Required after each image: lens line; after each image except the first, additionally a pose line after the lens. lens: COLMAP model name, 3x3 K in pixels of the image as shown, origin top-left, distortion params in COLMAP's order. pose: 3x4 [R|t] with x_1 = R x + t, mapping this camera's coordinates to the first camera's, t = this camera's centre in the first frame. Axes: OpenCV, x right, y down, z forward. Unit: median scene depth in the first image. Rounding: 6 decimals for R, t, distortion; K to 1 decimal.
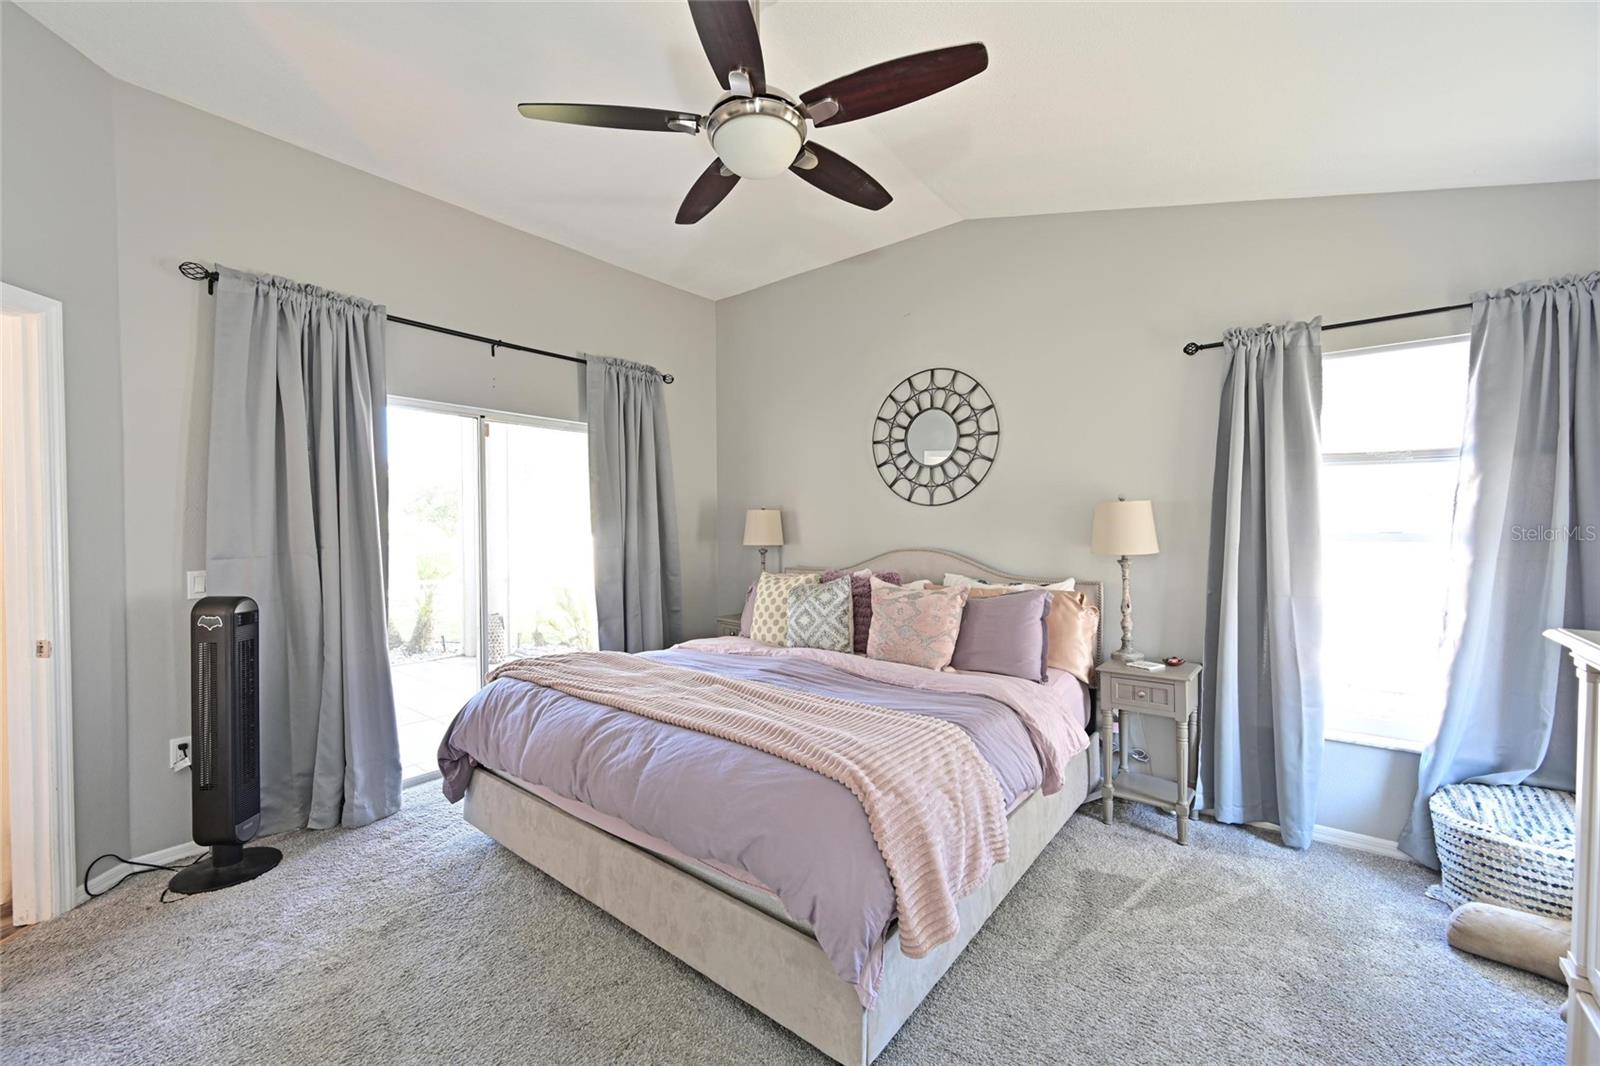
lens RADIAL K [[629.2, 0, 795.6], [0, 629.2, 532.3], [0, 0, 1]] dist [0.000898, -0.000035]
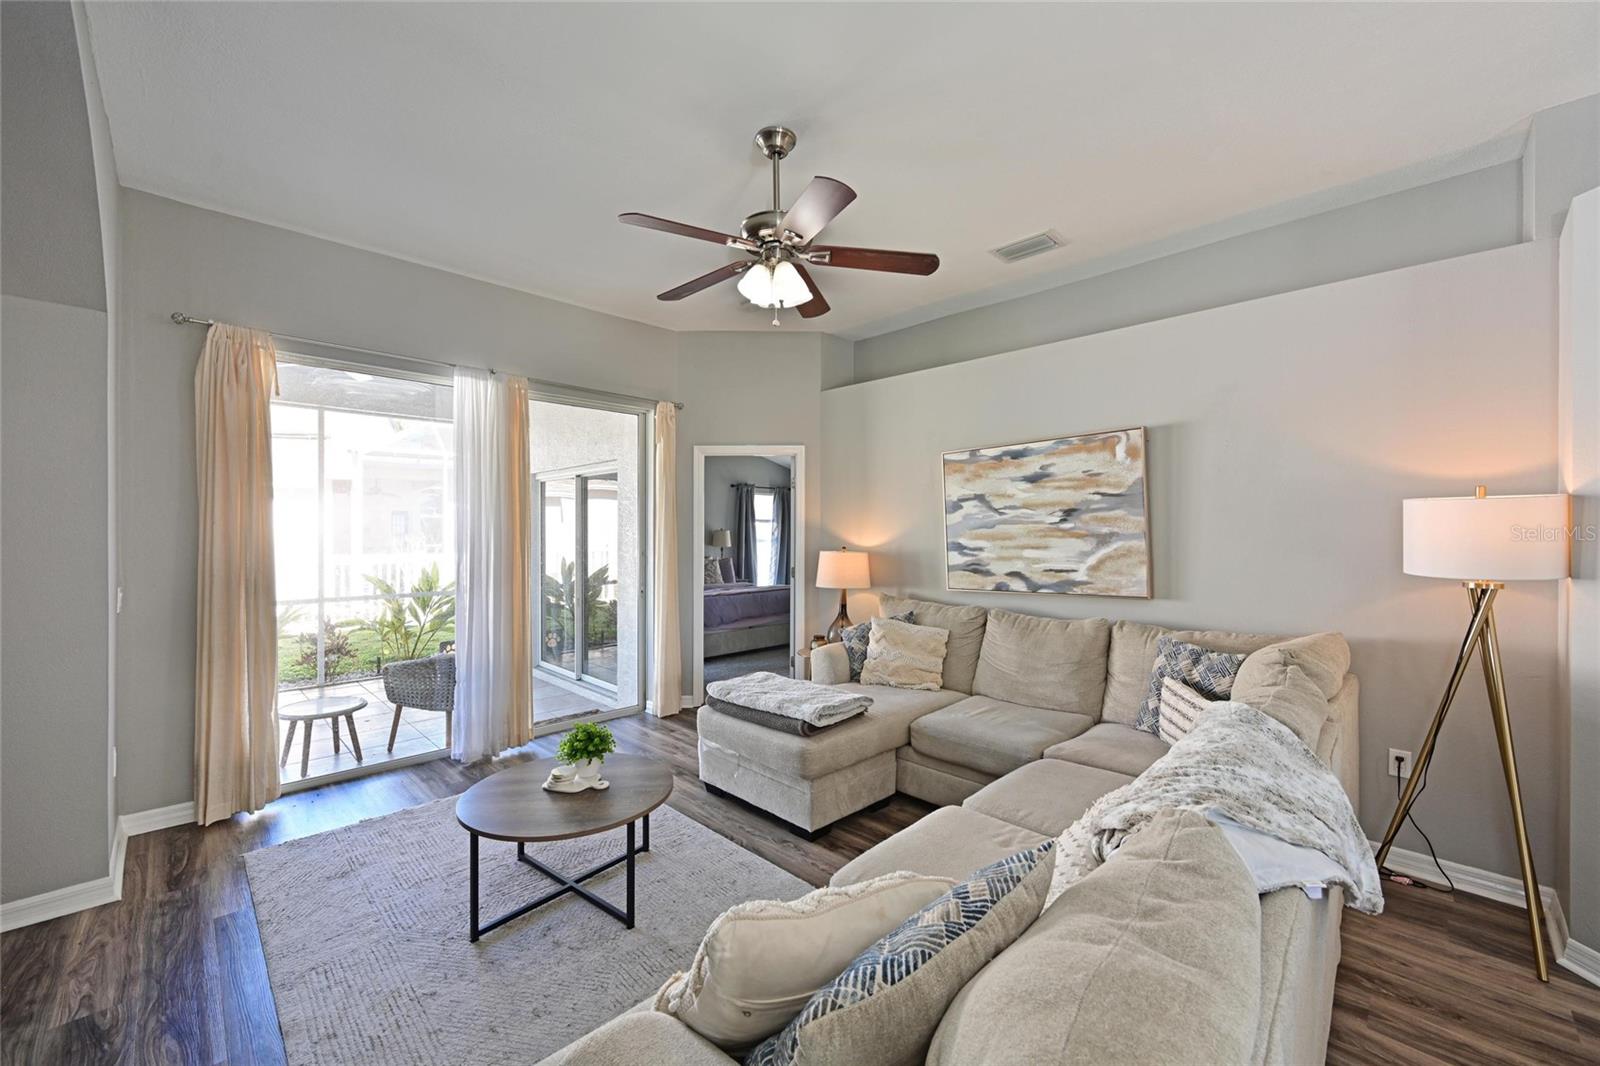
lens RADIAL K [[629.2, 0, 795.6], [0, 629.2, 532.3], [0, 0, 1]] dist [0.000898, -0.000035]
pose [[0.103409, 0.003444, 0.994633, -2.046139], [0.004701, 0.999981, -0.003951, -0.019555], [-0.994628, 0.005084, 0.103391, 0.239150]]
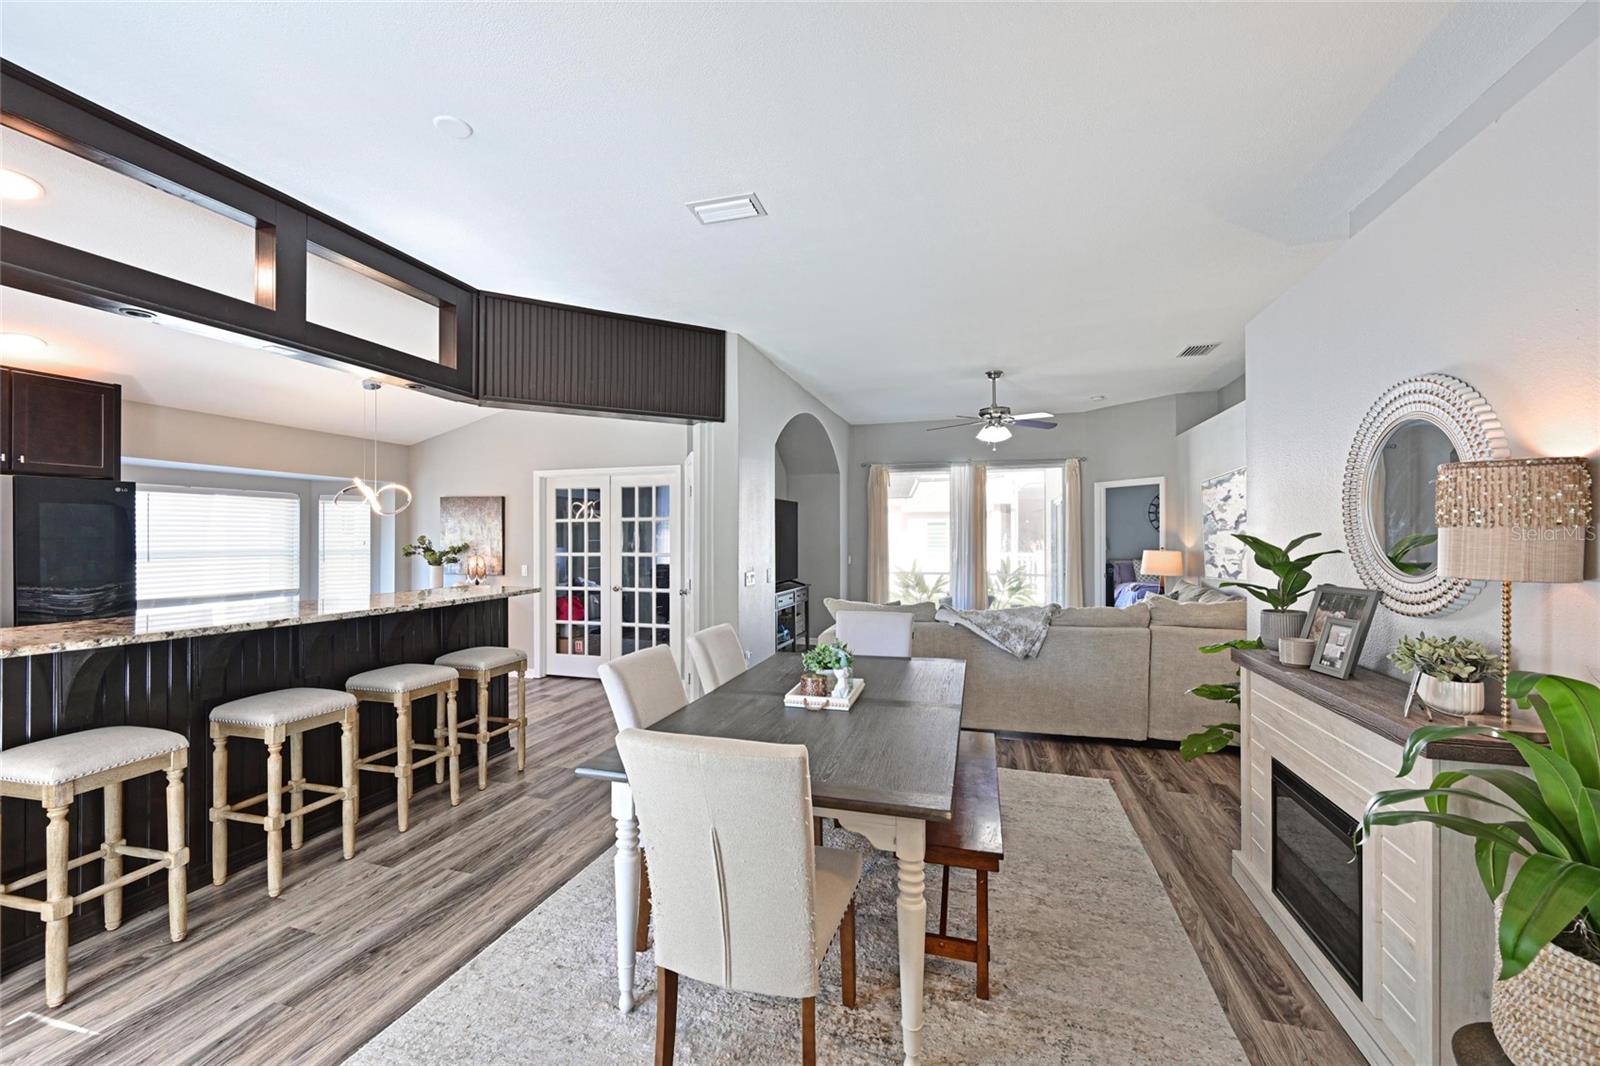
lens RADIAL K [[629.2, 0, 795.6], [0, 629.2, 532.3], [0, 0, 1]] dist [0.000898, -0.000035]
pose [[0.923060, 0.007301, 0.384587, -2.474270], [-0.000580, 0.999845, -0.017588, -0.006331], [-0.384656, 0.016012, 0.922921, -0.993374]]
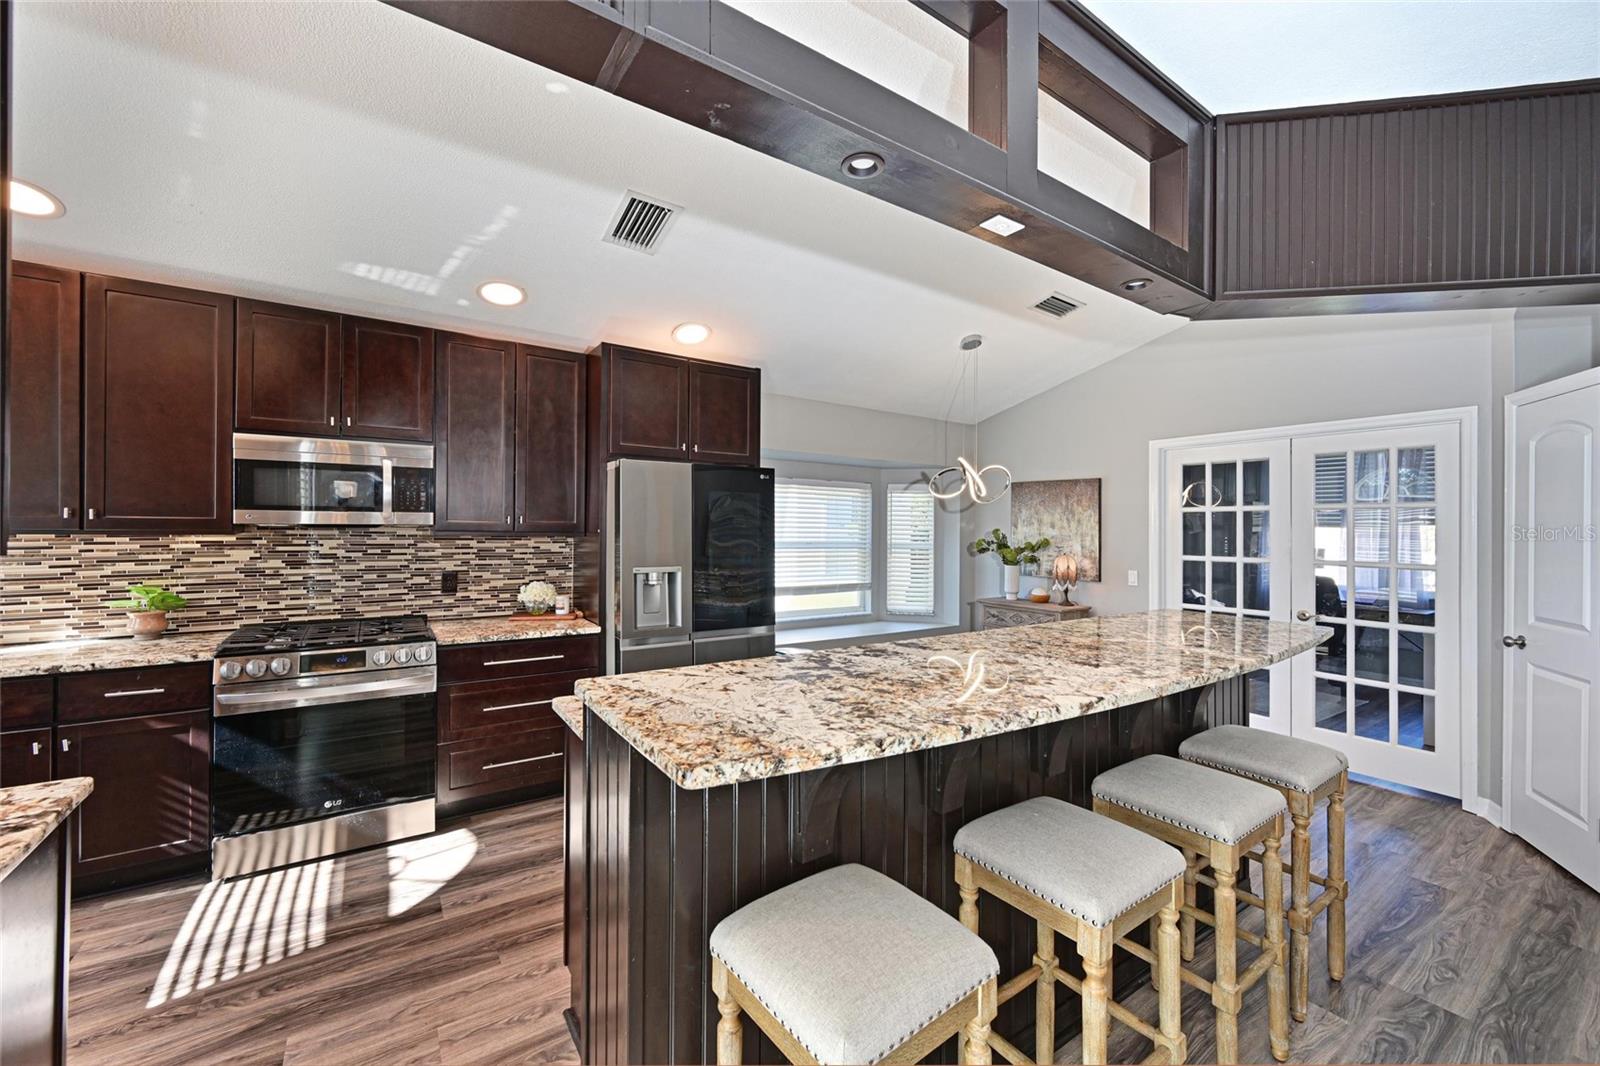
lens RADIAL K [[629.2, 0, 795.6], [0, 629.2, 532.3], [0, 0, 1]] dist [0.000898, -0.000035]
pose [[0.958450, 0.019172, -0.284615, -2.755952], [-0.020112, 0.999798, -0.000382, -0.008642], [0.284550, 0.006090, 0.958642, -0.560398]]
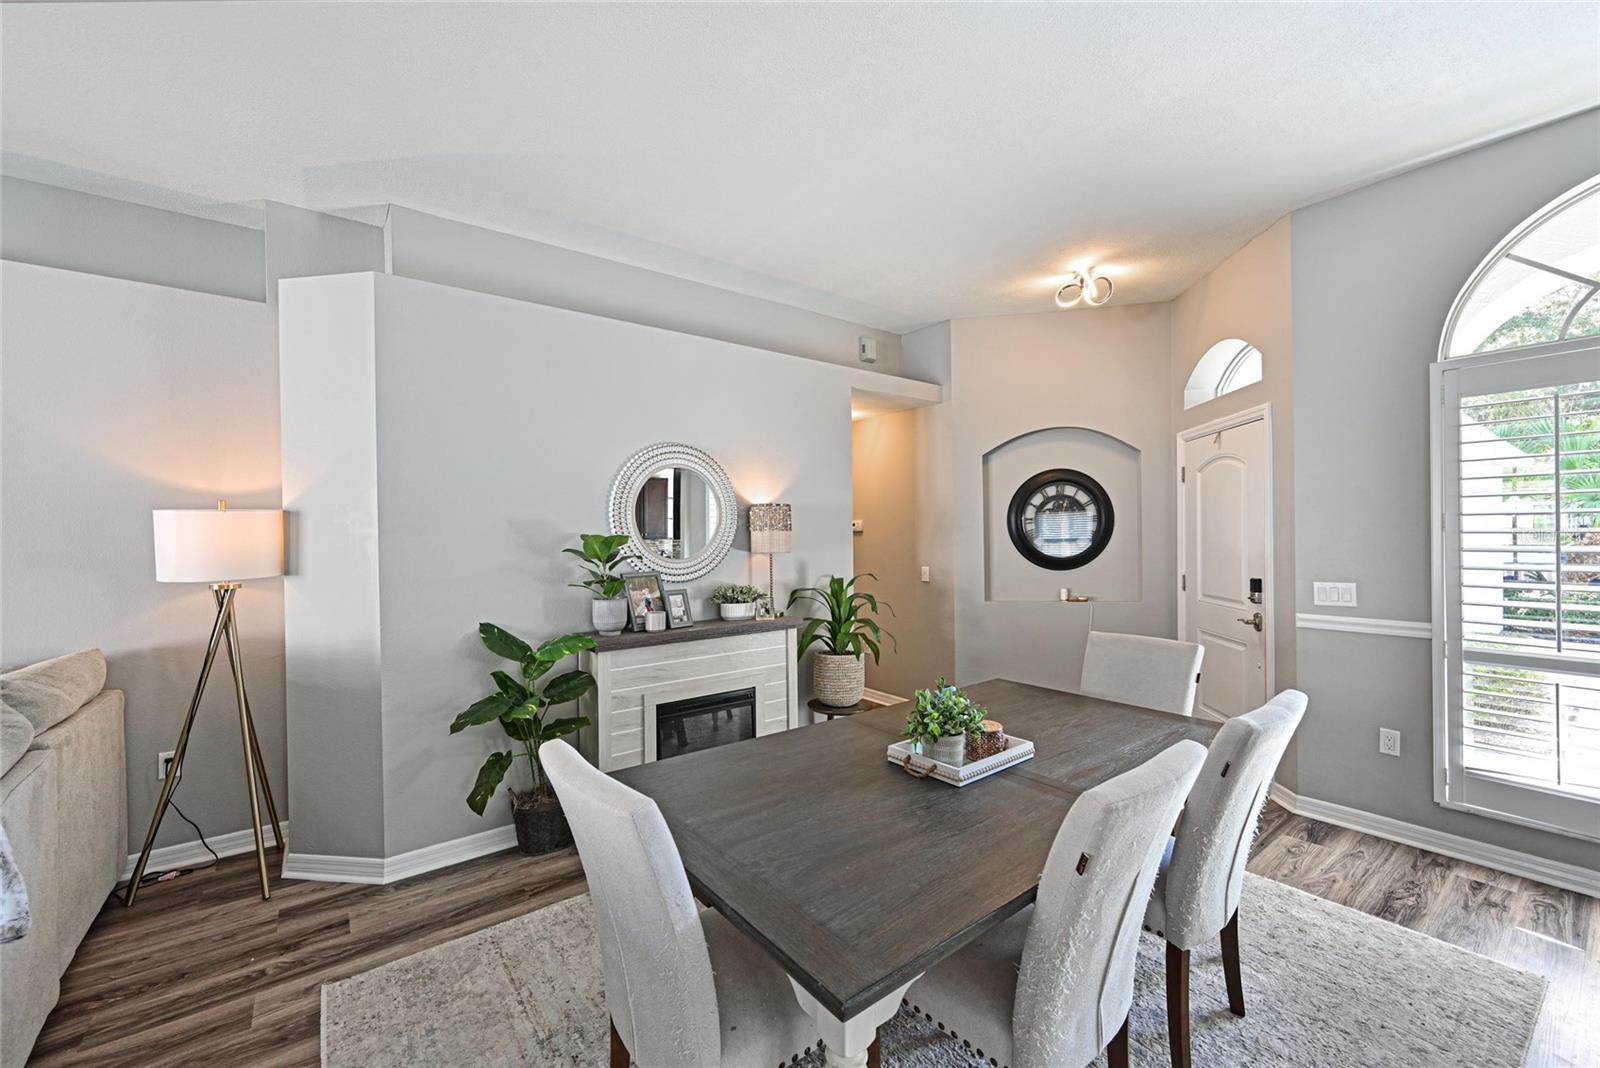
lens RADIAL K [[638.6, 0, 794.1], [0, 638.6, 539.5], [0, 0, 1]] dist [0.000487, 0.000238]
pose [[-0.973003, 0.014516, 0.230337, -2.157217], [0.018620, 0.999704, 0.015656, -0.019399], [-0.230041, 0.019522, -0.972985, 0.187670]]
